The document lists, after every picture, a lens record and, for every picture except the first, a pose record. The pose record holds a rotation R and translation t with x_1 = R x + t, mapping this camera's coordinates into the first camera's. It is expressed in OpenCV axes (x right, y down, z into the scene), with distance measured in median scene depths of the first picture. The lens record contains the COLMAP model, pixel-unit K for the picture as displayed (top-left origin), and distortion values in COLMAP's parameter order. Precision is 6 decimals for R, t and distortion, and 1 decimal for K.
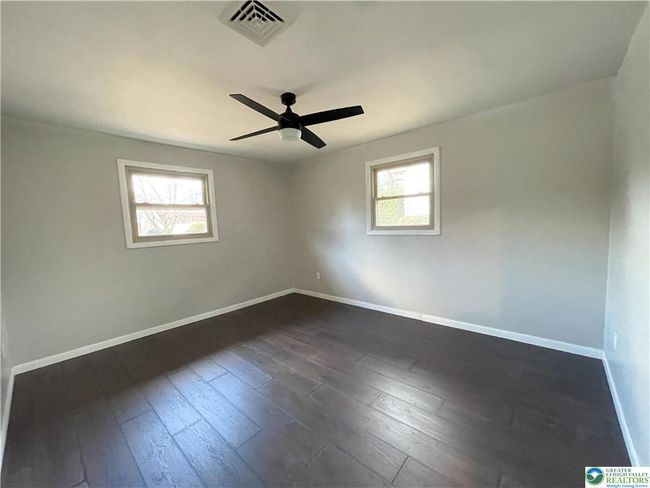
lens RADIAL K [[261.4, 0, 322.2], [0, 261.4, 245.2], [0, 0, 1]] dist [-0.000356, -0.000302]
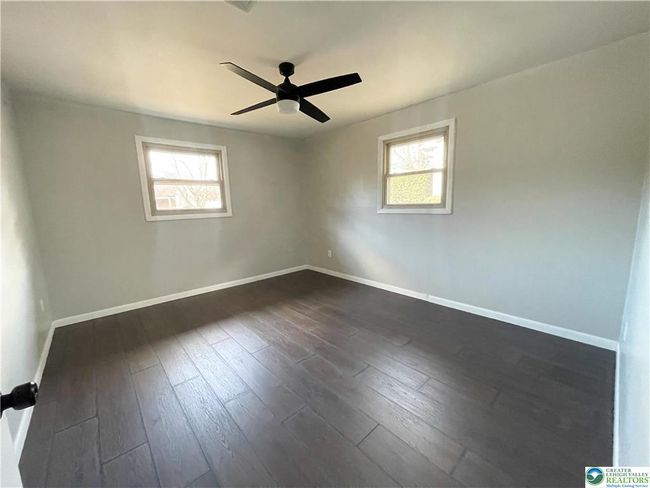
lens RADIAL K [[261.4, 0, 322.2], [0, 261.4, 245.2], [0, 0, 1]] dist [-0.000356, -0.000302]
pose [[0.994196, 0.031543, -0.102856, 0.092446], [-0.023508, 0.996643, 0.078419, 0.010873], [0.104984, -0.075546, 0.991600, 0.000499]]
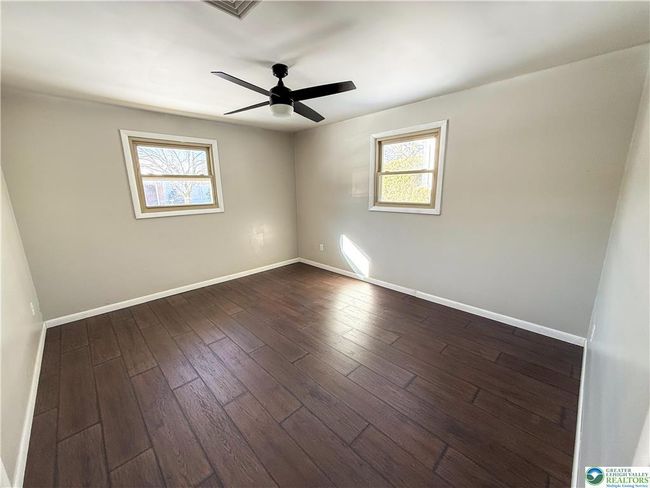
lens RADIAL K [[258.8, 0, 324.3], [0, 258.8, 245.0], [0, 0, 1]] dist [0.000197, 0.000069]
pose [[0.997681, 0.037303, -0.056931, 0.081598], [-0.029144, 0.990011, 0.137946, -0.050655], [0.061508, -0.135967, 0.988802, -0.005108]]
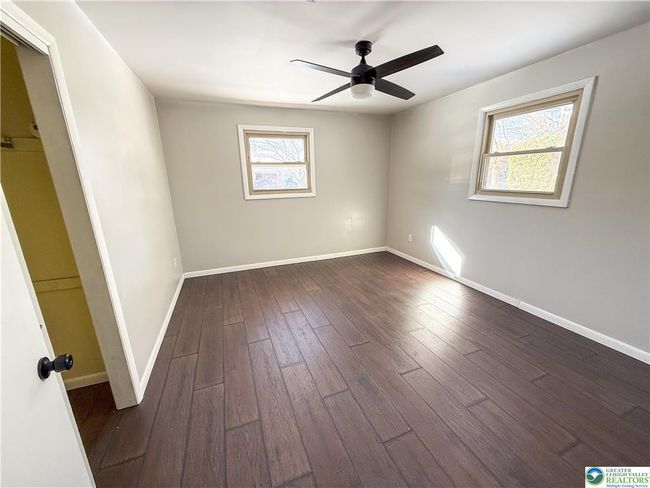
lens RADIAL K [[258.8, 0, 324.3], [0, 258.8, 245.0], [0, 0, 1]] dist [0.000197, 0.000069]
pose [[0.894079, 0.138024, -0.426112, 0.172597], [-0.055483, 0.978138, 0.200417, -0.046736], [0.444459, -0.155547, 0.882191, 0.026991]]
